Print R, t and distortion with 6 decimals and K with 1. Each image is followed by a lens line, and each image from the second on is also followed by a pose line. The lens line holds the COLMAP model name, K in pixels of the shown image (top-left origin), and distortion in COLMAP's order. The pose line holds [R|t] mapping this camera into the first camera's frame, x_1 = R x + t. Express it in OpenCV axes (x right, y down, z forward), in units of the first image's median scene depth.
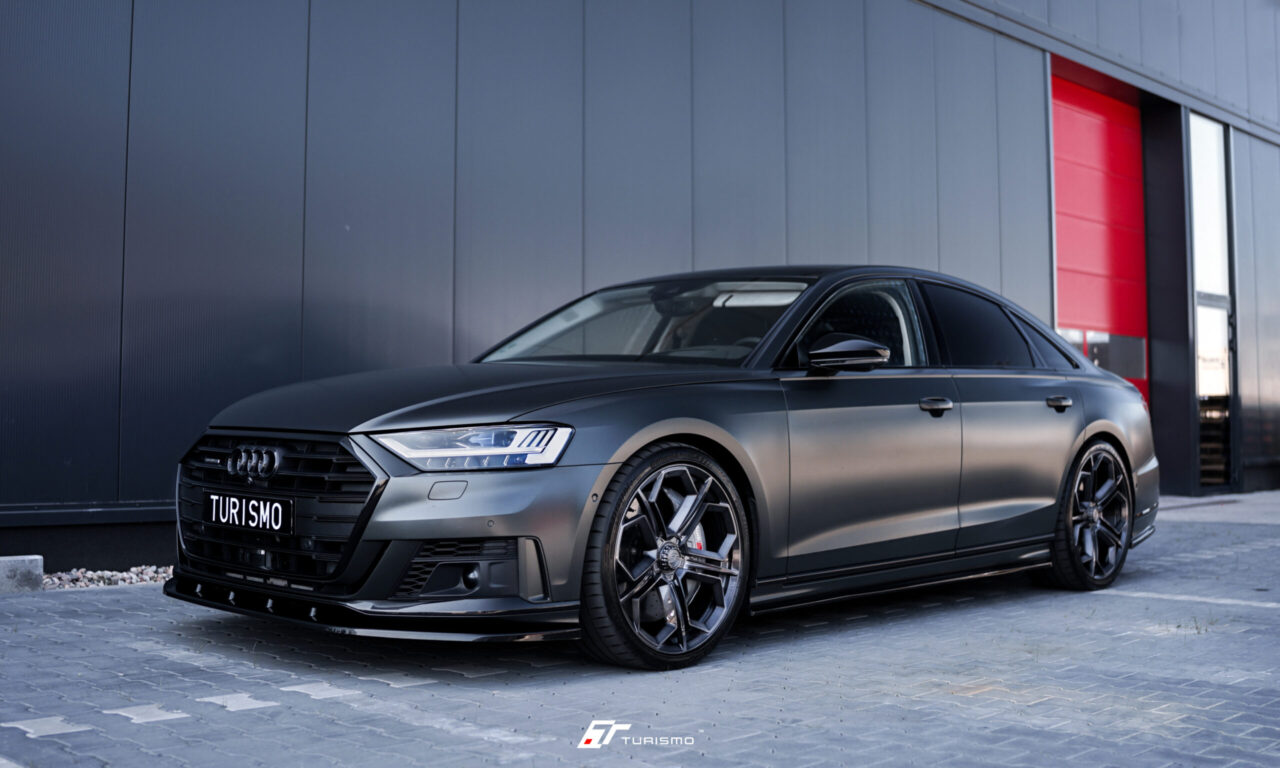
lens RADIAL K [[1489.7, 0, 615.4], [0, 1489.7, 384.2], [0, 0, 1]] dist [-0.152640, 0.004952]
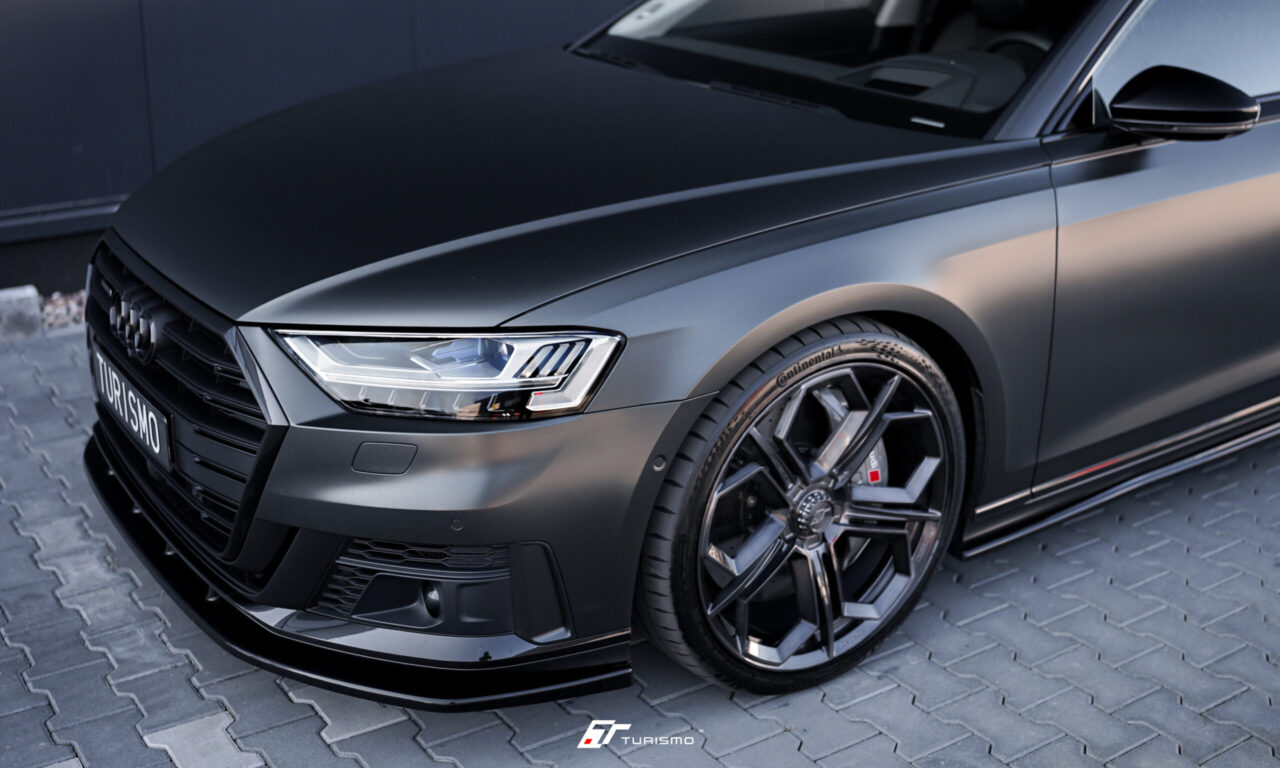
lens RADIAL K [[1489.7, 0, 615.4], [0, 1489.7, 384.2], [0, 0, 1]] dist [-0.152640, 0.004952]
pose [[0.975988, 0.070582, -0.206072, 0.078785], [0.009106, 0.931999, 0.362347, -0.144758], [0.217634, -0.355523, 0.908977, 0.487611]]
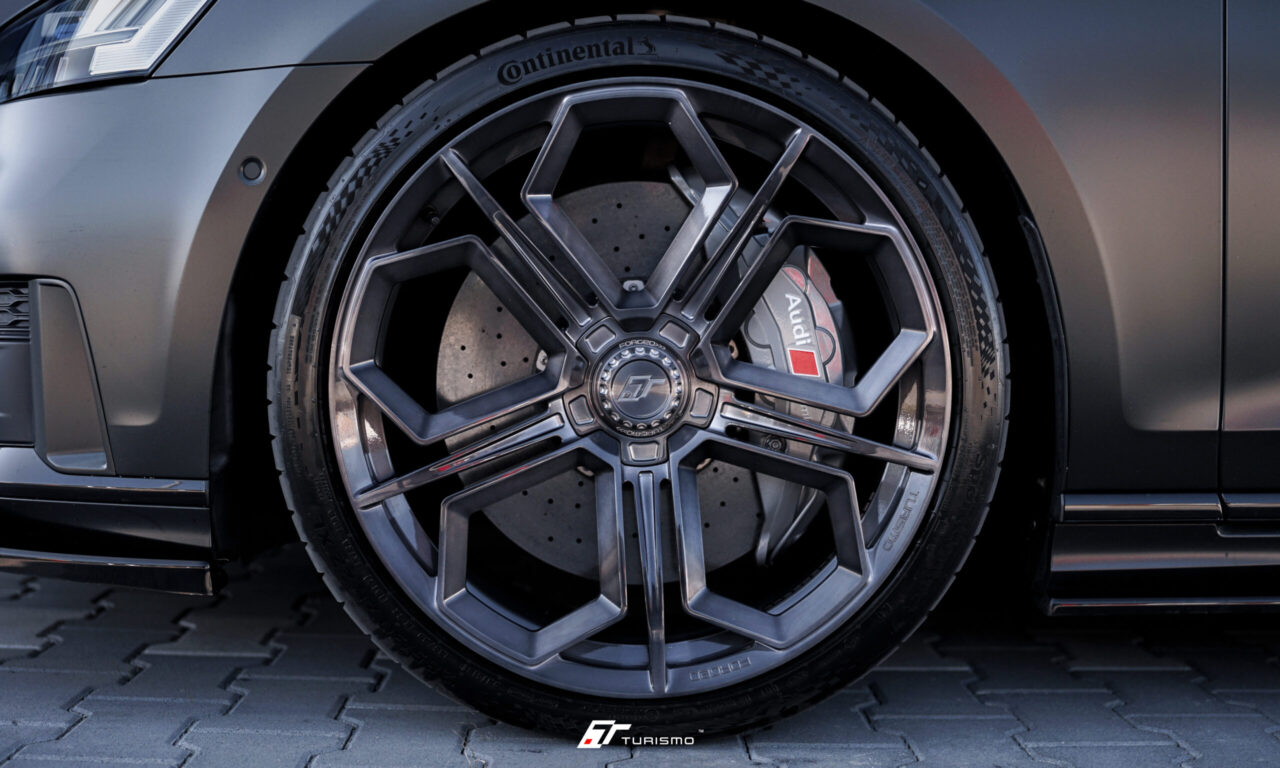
lens RADIAL K [[1559.7, 0, 689.0], [0, 1559.7, 381.1], [0, 0, 1]] dist [-0.167773, 0.082484]
pose [[0.709781, 0.049623, -0.702672, 0.279820], [0.001071, 0.997439, 0.071521, 0.094817], [0.704422, -0.051517, 0.707910, 0.799231]]
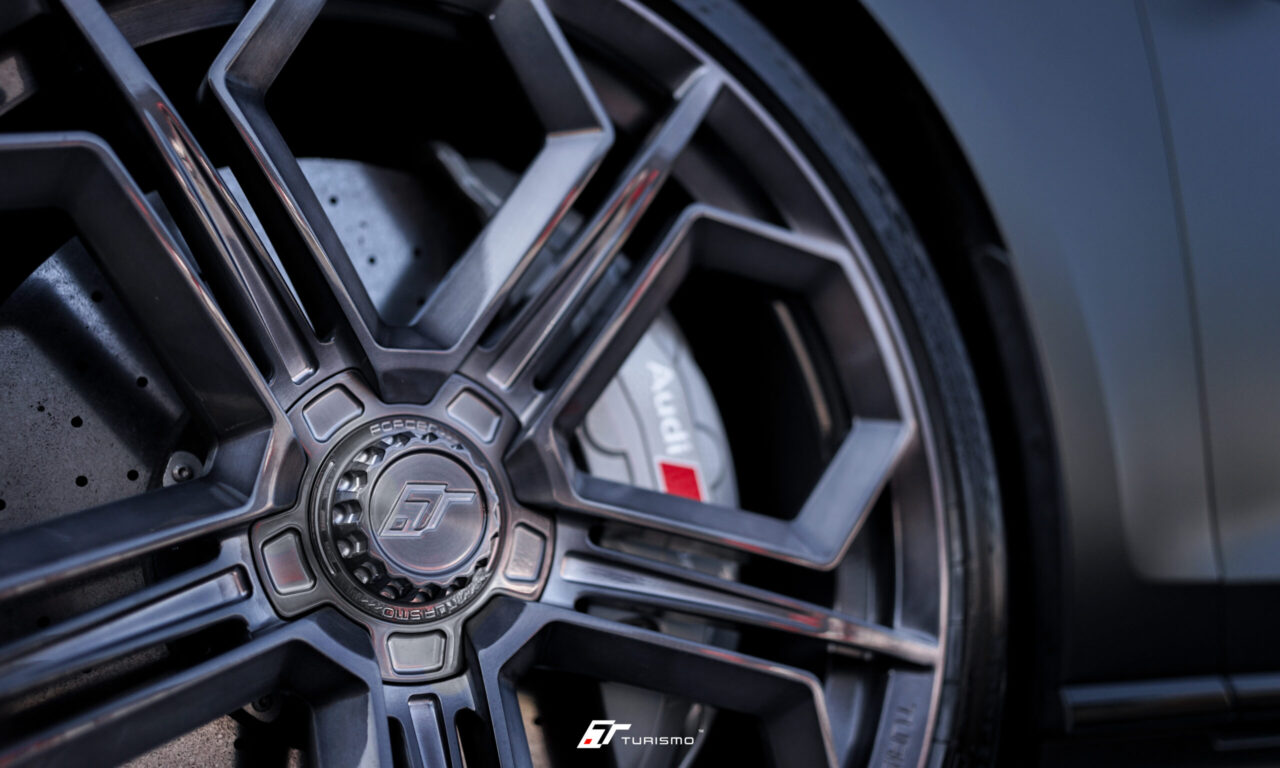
lens RADIAL K [[1241.5, 0, 637.9], [0, 1241.5, 346.7], [0, 0, 1]] dist [-0.070682, 0.002323]
pose [[0.963109, -0.086857, -0.254708, 0.094432], [0.025738, 0.971873, -0.234094, 0.133648], [0.267876, 0.218903, 0.938256, 0.910380]]
